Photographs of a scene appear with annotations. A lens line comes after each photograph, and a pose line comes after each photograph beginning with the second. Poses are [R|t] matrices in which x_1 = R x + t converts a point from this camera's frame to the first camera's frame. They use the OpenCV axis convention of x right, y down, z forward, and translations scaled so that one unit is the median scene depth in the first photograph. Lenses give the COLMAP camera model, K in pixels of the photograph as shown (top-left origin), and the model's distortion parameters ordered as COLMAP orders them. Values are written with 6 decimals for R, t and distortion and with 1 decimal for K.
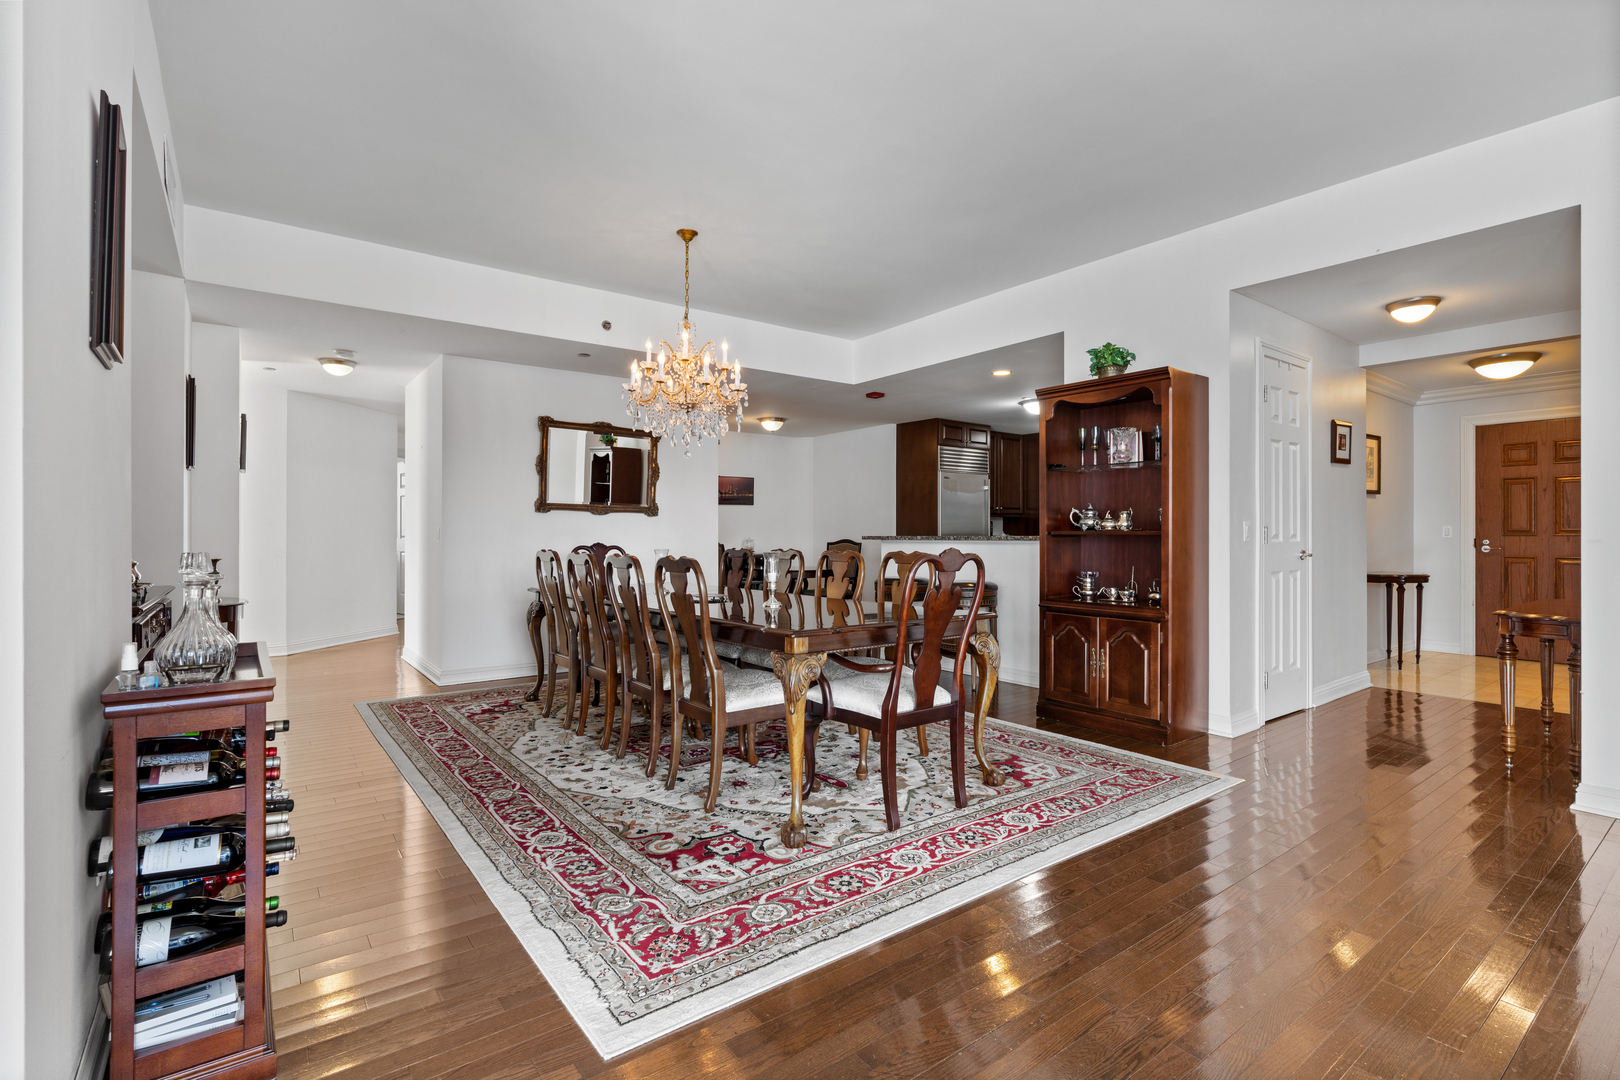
lens RADIAL K [[737.7, 0, 807.1], [0, 737.7, 536.8], [0, 0, 1]] dist [-0.007353, 0.001036]
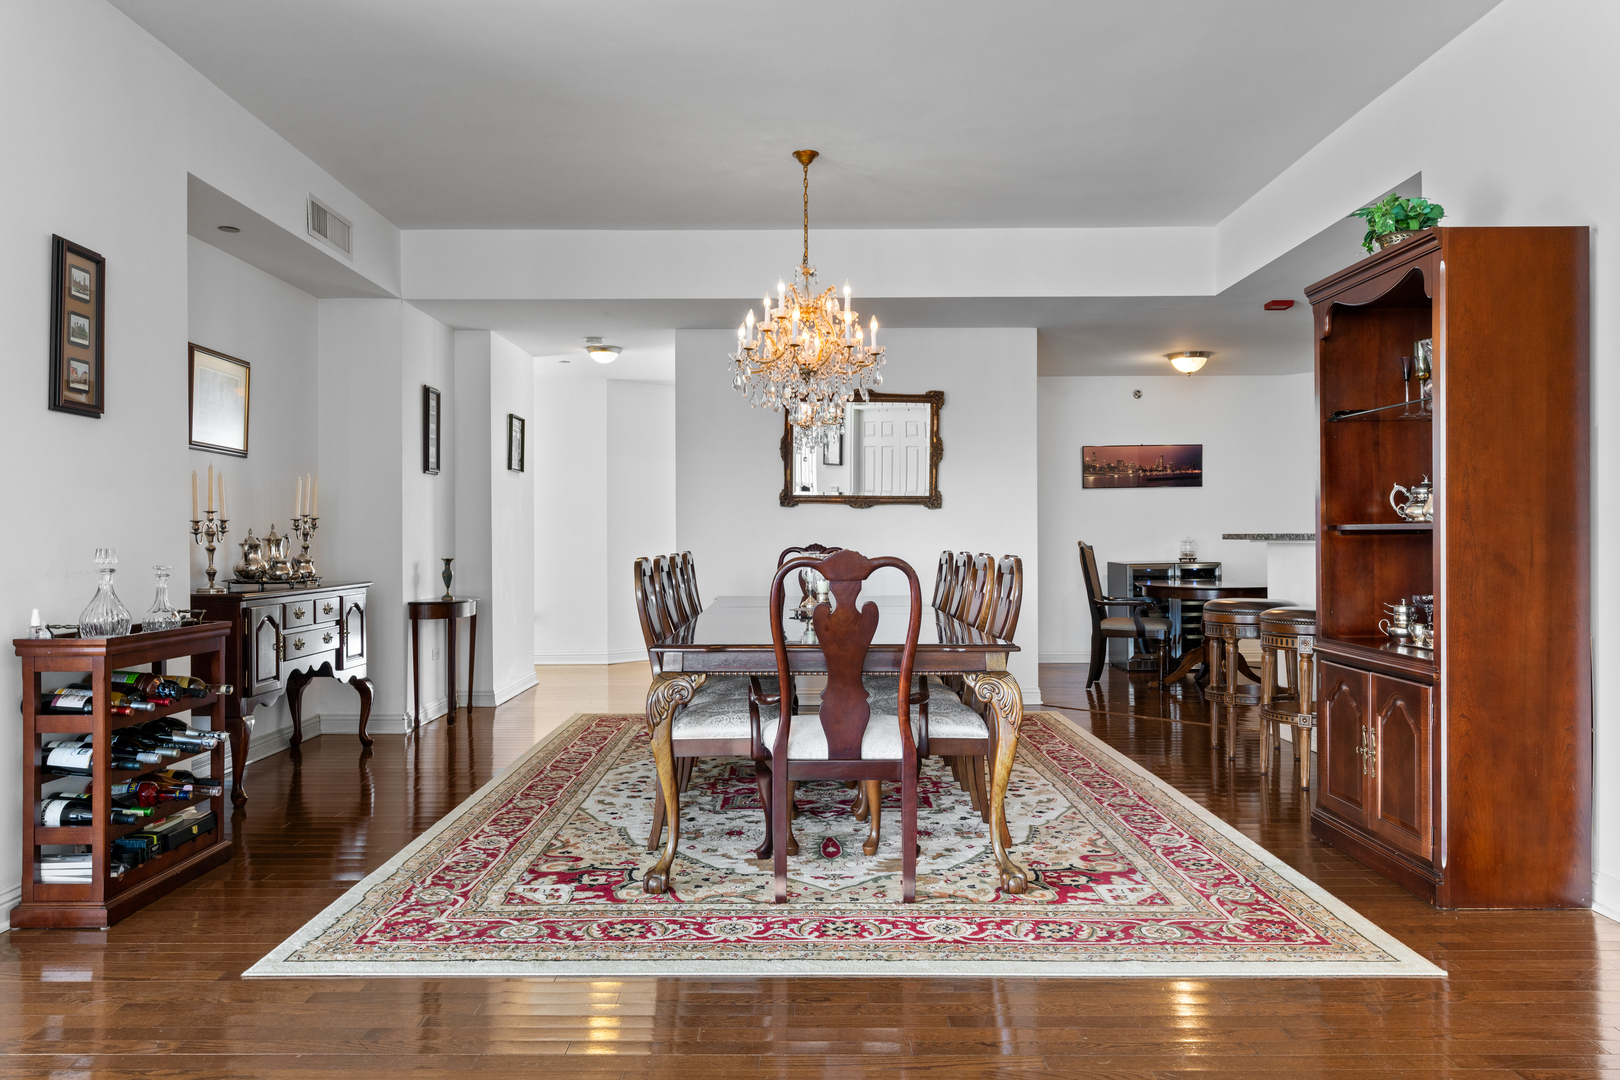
lens RADIAL K [[1107.8, 0, 811.7], [0, 1107.8, 542.5], [0, 0, 1]] dist [0.000841, 0.002804]
pose [[0.803585, -0.000006, -0.595190, 0.884811], [0.003160, 0.999986, 0.004255, 0.003310], [0.595181, -0.005300, 0.803574, 0.062812]]
